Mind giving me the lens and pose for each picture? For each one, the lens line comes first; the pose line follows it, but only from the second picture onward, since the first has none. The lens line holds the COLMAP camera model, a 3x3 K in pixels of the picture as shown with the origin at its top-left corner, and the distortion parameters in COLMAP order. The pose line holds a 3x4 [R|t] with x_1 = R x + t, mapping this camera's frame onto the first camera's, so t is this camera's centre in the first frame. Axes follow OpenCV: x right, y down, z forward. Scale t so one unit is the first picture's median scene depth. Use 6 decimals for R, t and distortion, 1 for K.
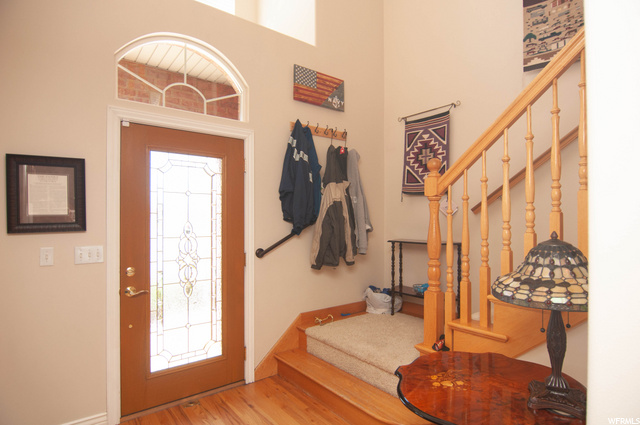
lens RADIAL K [[348.3, 0, 319.3], [0, 348.3, 222.9], [0, 0, 1]] dist [-0.001666, -0.001757]
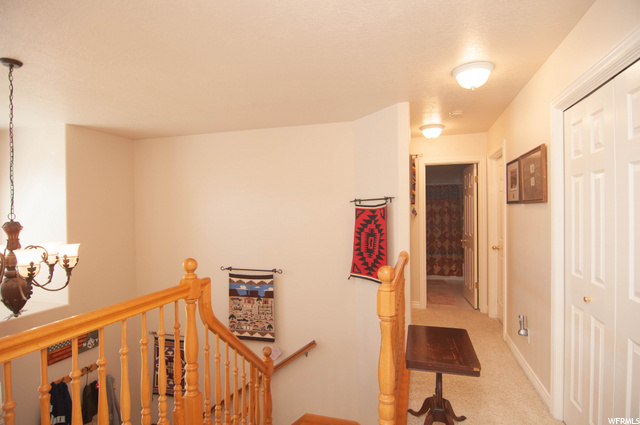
lens RADIAL K [[349.6, 0, 320.0], [0, 349.6, 212.5], [0, 0, 1]] dist [-0.005635, -0.001179]
pose [[0.801587, -0.018574, 0.597590, -0.035473], [0.011580, 0.999812, 0.015543, -1.043185], [-0.597766, -0.005539, 0.801651, -0.555713]]
